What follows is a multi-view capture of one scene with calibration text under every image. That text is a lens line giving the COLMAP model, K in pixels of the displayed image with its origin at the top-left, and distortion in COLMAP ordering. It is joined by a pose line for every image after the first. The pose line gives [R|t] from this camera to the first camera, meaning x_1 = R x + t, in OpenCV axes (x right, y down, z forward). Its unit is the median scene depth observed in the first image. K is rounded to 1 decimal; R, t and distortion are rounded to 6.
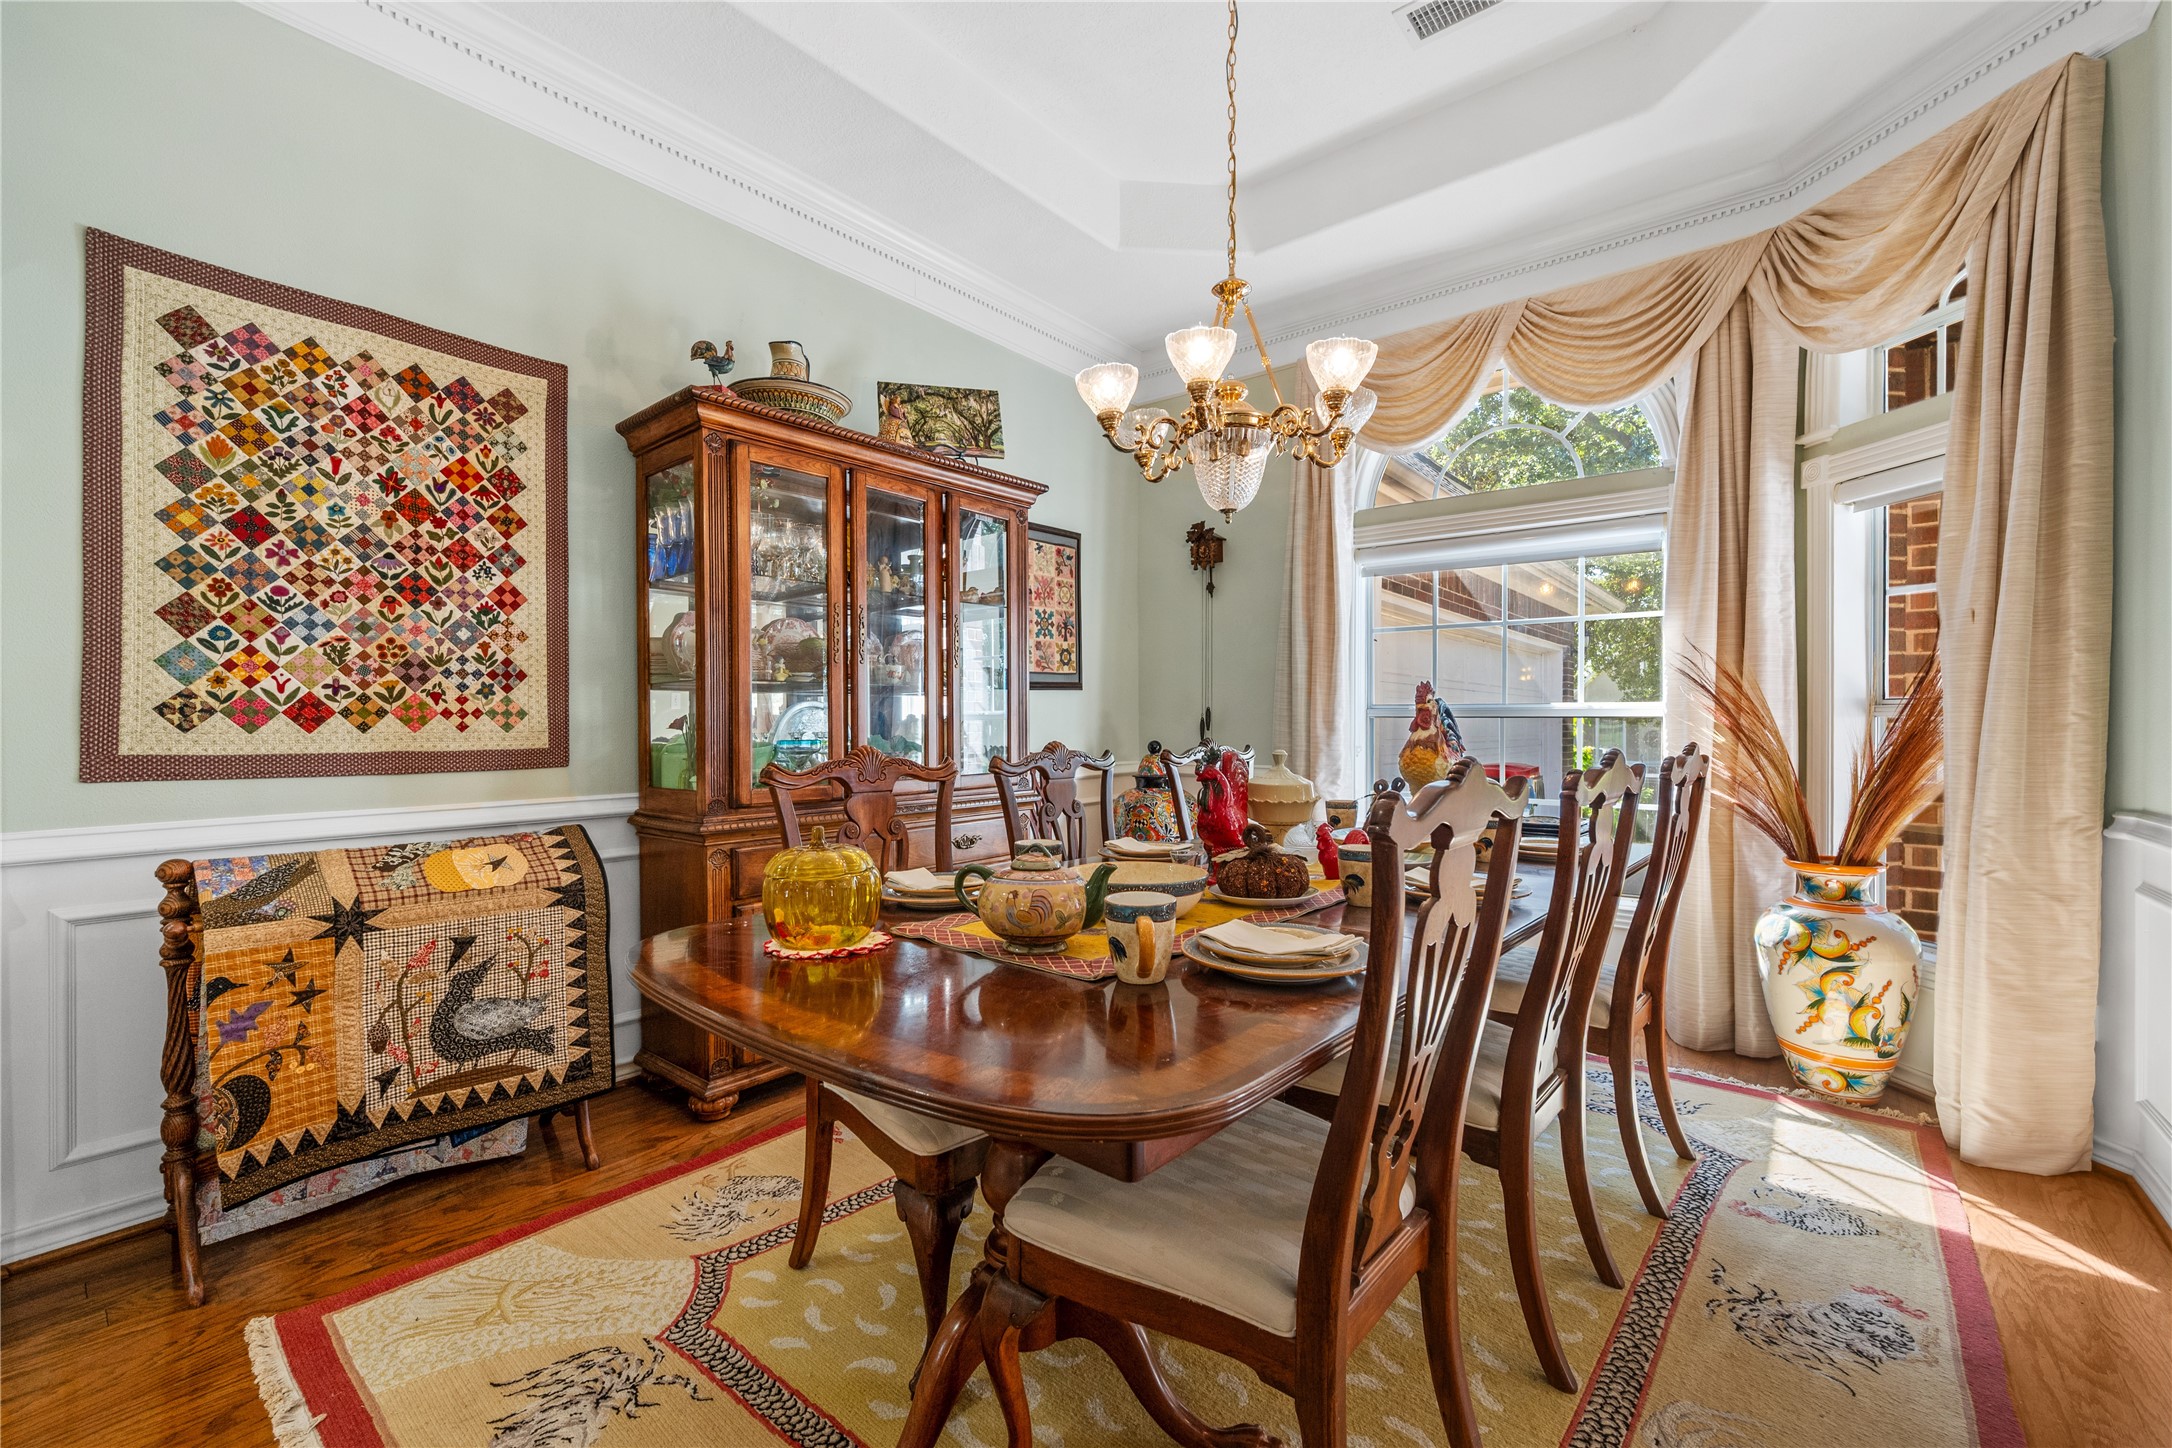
lens RADIAL K [[890.6, 0, 1083.4], [0, 890.6, 695.9], [0, 0, 1]] dist [0.000573, 0.000095]
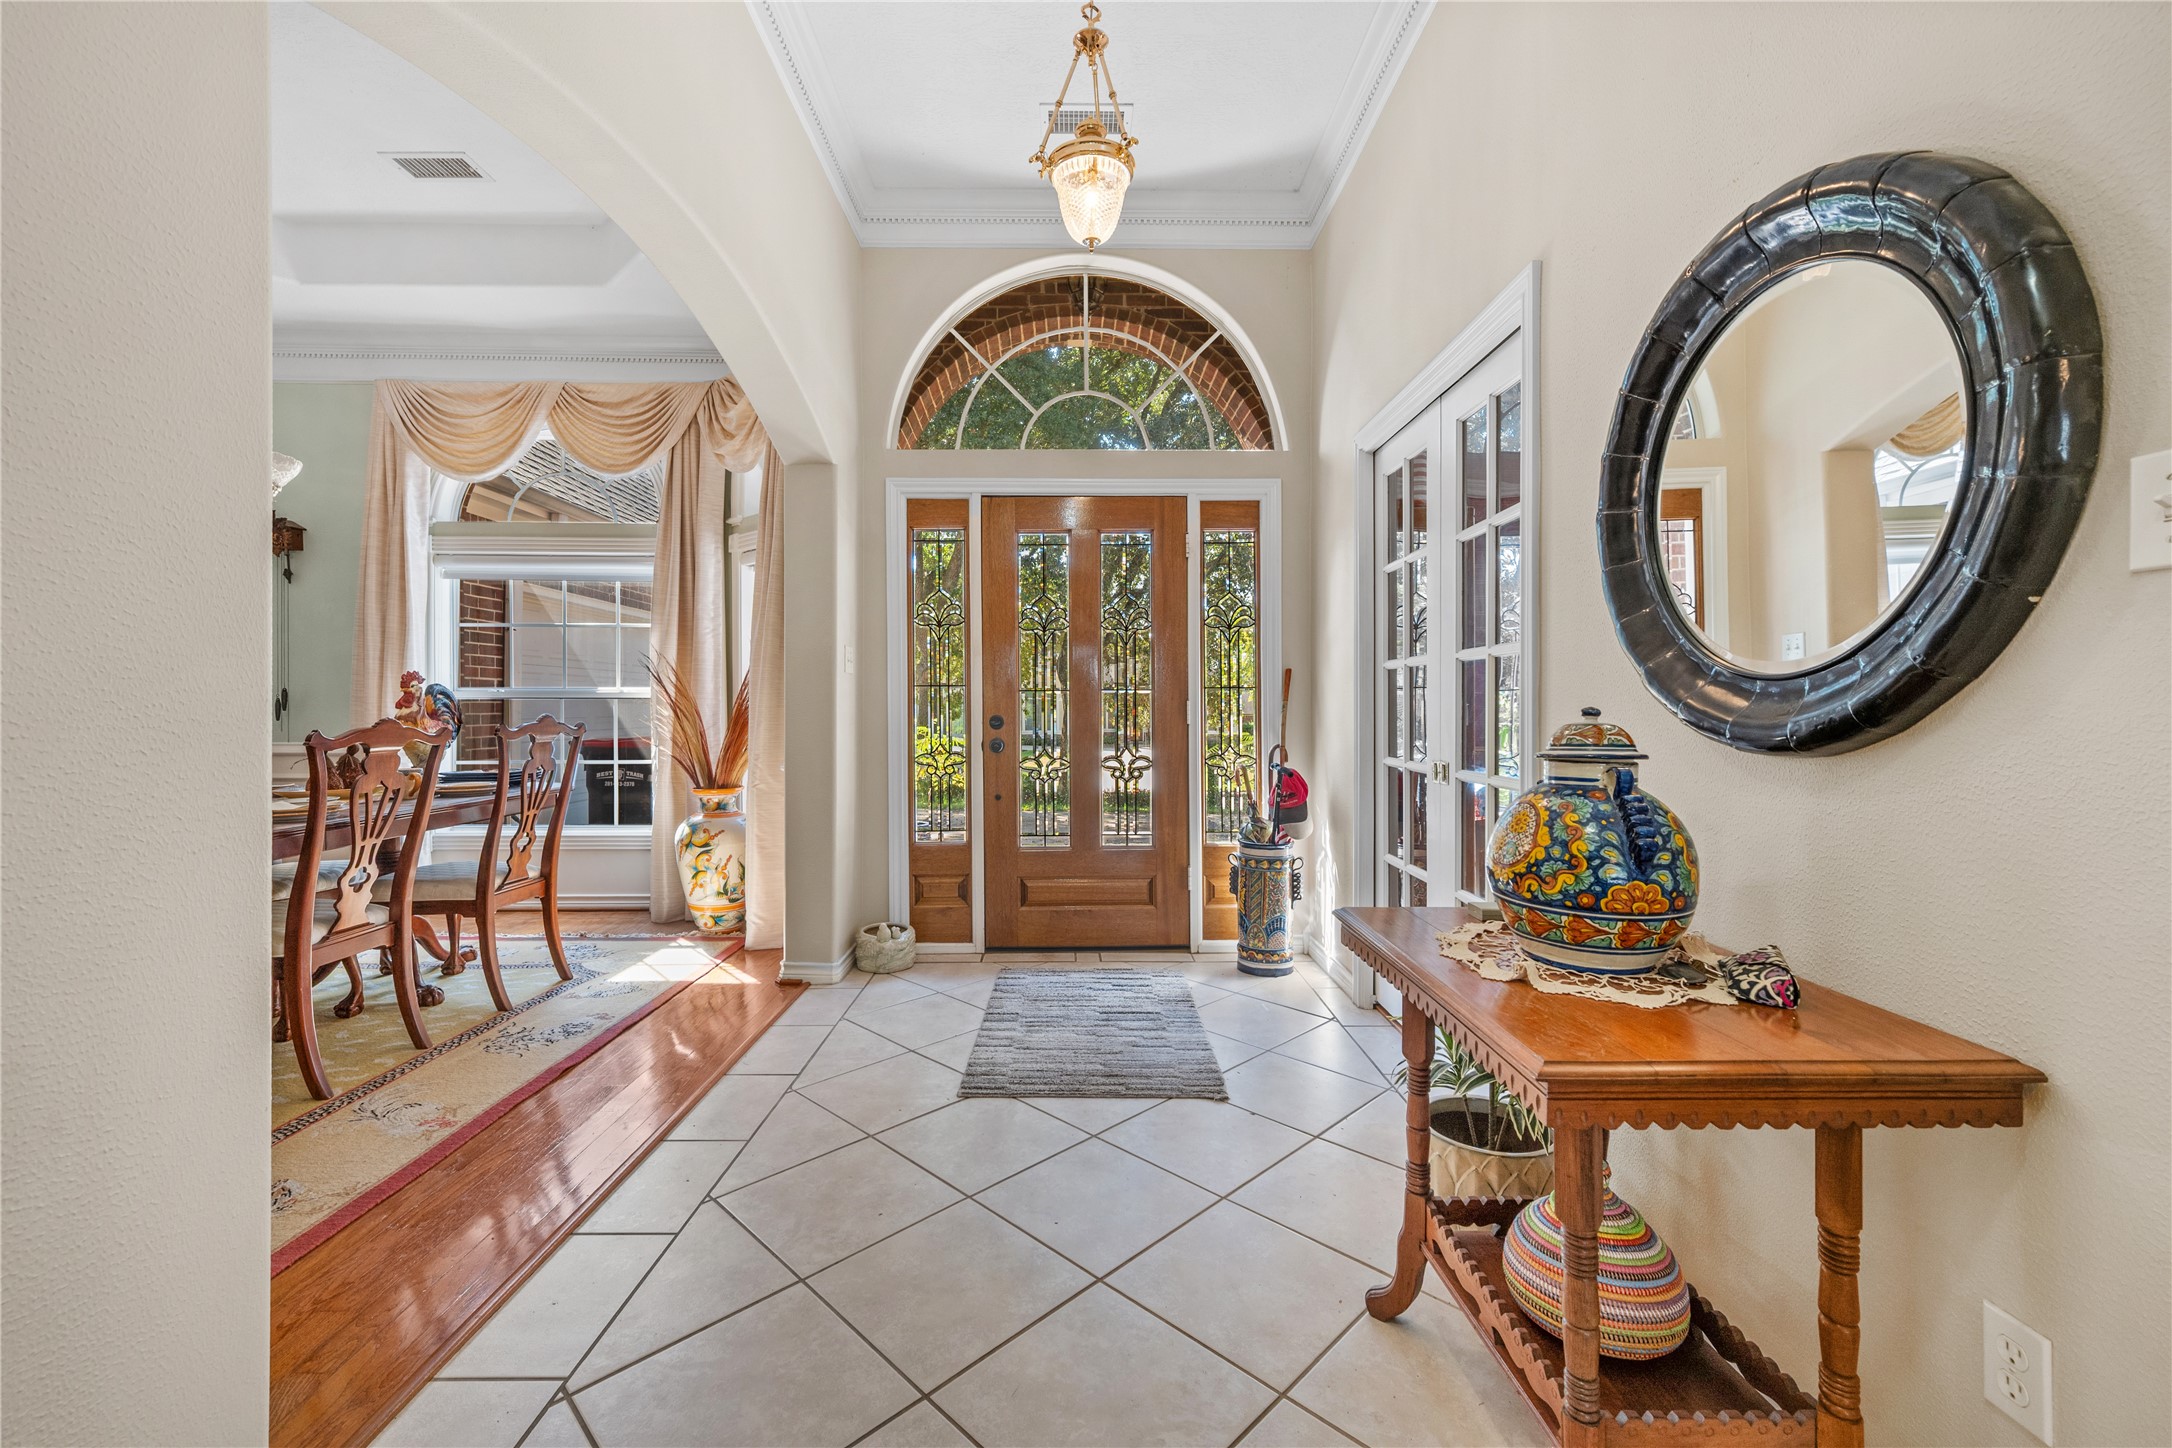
lens RADIAL K [[890.6, 0, 1083.4], [0, 890.6, 695.9], [0, 0, 1]] dist [0.000573, 0.000095]
pose [[0.770204, 0.004320, 0.637783, 0.283826], [-0.018315, 0.999715, 0.015345, -0.016360], [-0.637535, -0.023500, 0.770063, -0.590589]]
